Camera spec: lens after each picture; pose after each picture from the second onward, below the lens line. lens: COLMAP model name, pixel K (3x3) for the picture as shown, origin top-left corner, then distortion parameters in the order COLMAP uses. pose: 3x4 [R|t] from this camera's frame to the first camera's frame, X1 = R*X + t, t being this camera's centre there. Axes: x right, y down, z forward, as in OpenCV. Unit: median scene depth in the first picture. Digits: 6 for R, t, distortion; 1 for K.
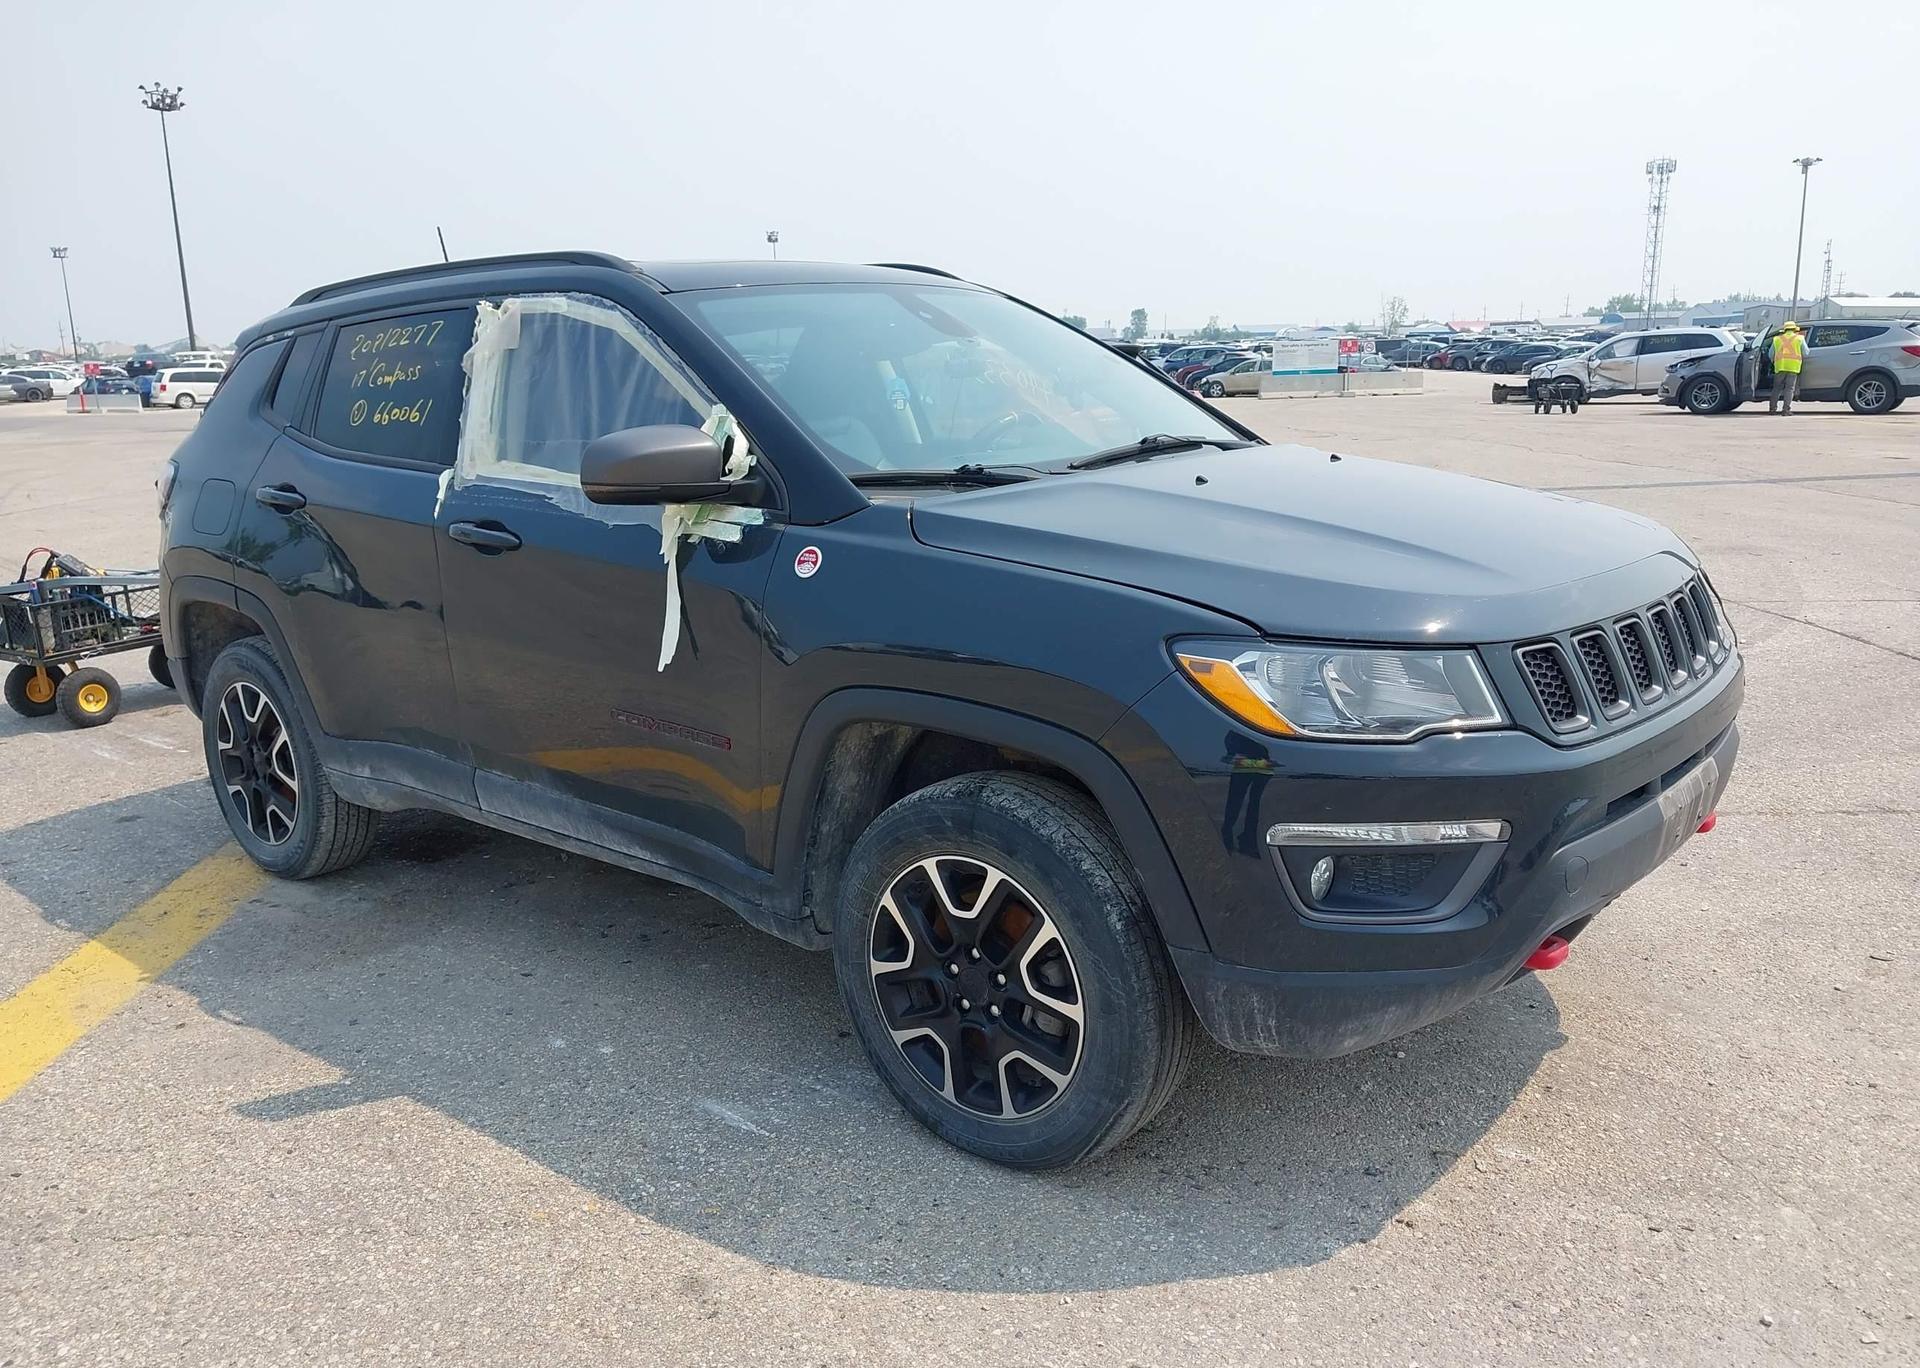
lens RADIAL K [[1508.5, 0, 940.3], [0, 1508.5, 700.0], [0, 0, 1]] dist [0.042886, -0.045967]
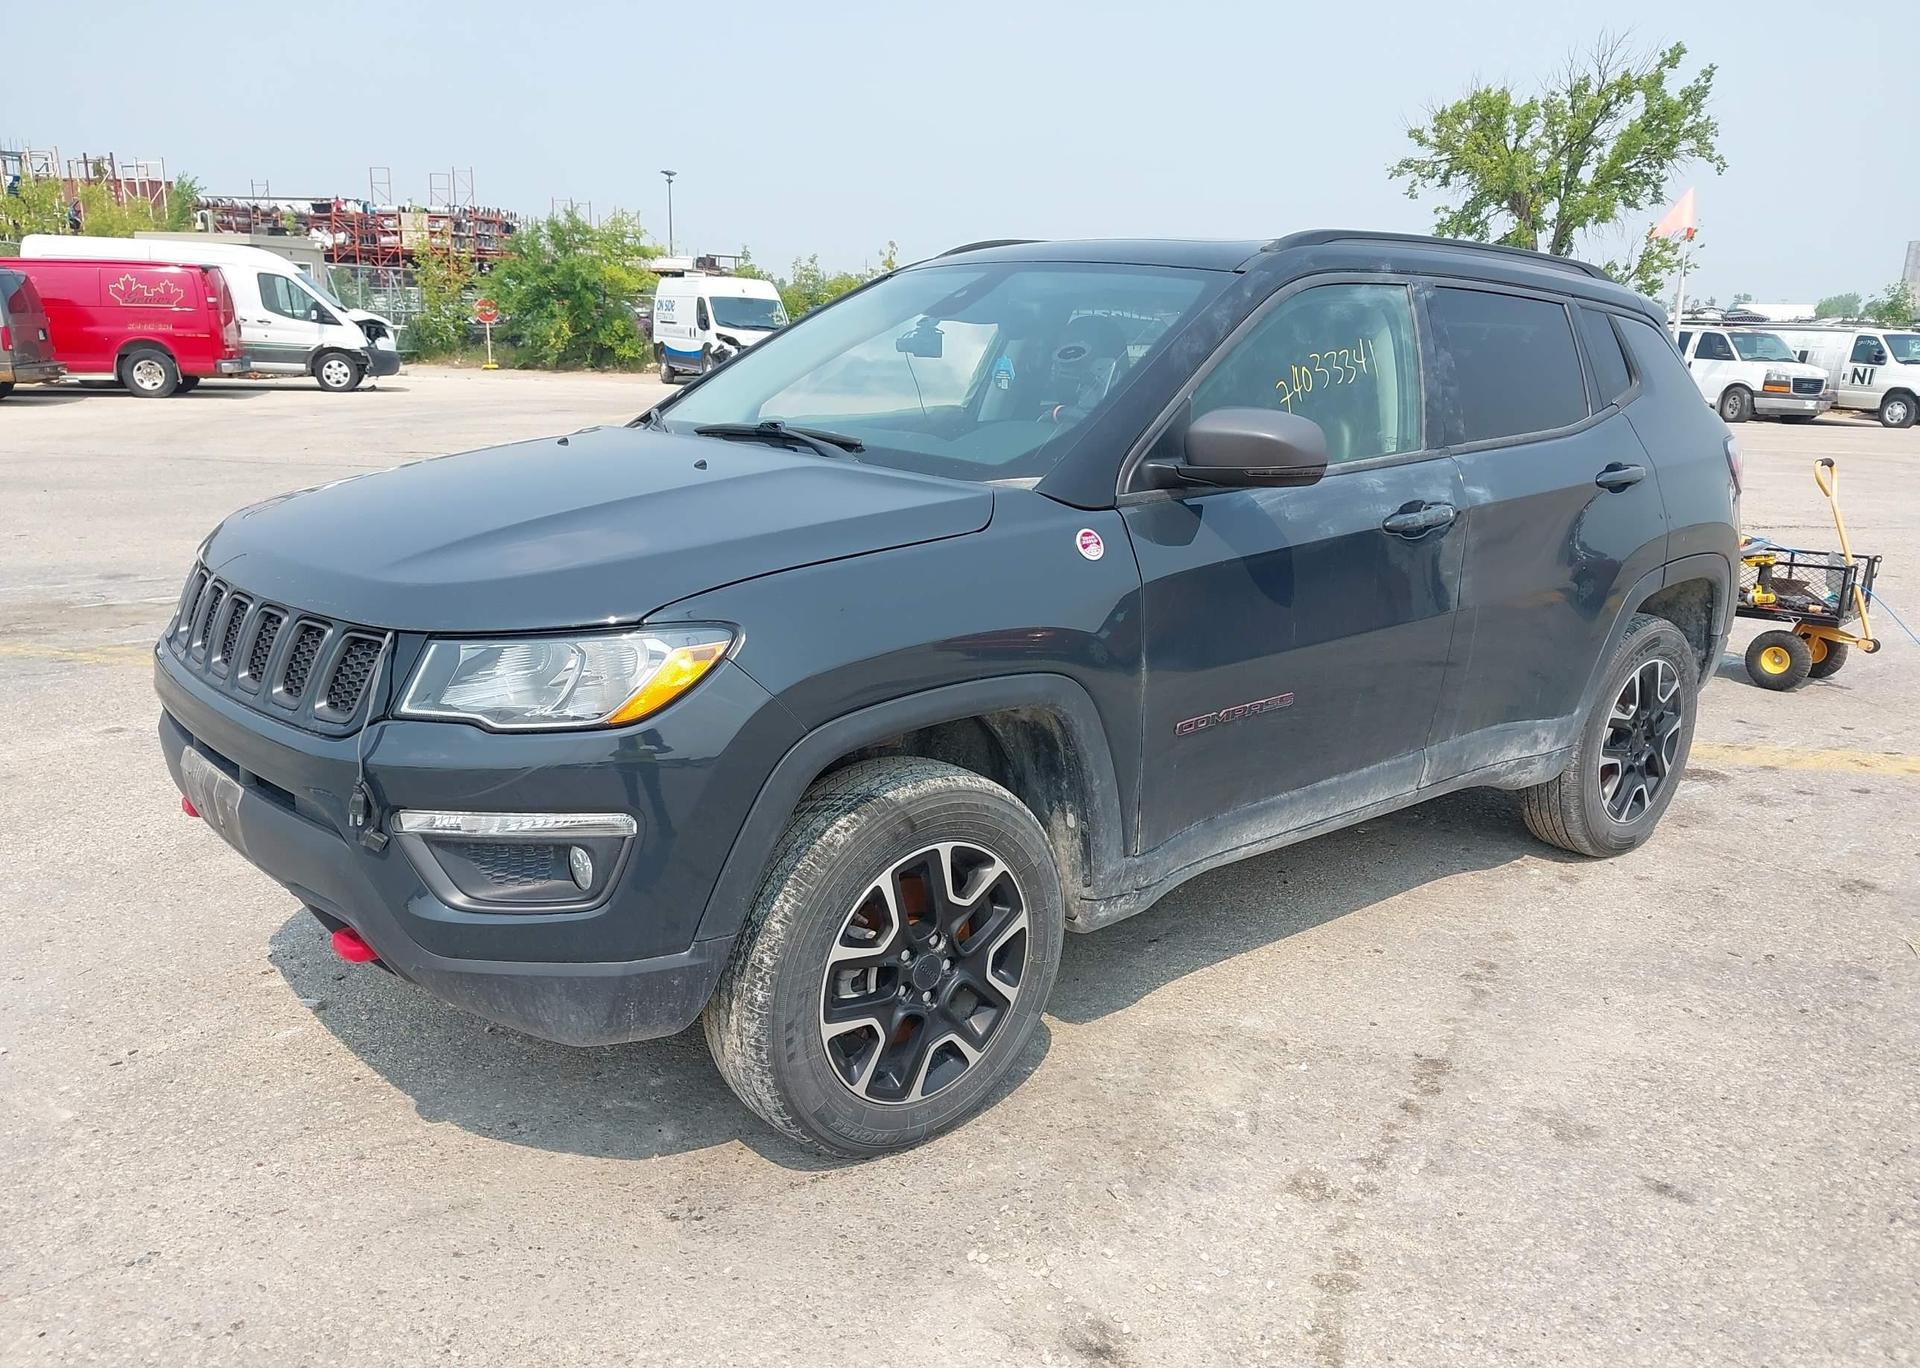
lens RADIAL K [[1508.5, 0, 969.8], [0, 1508.5, 695.3], [0, 0, 1]] dist [0.042886, -0.045967]
pose [[-0.152615, 0.263553, -0.952496, 1.174868], [-0.246421, 0.923197, 0.294930, -0.354495], [0.957071, 0.279725, -0.075949, 1.337611]]
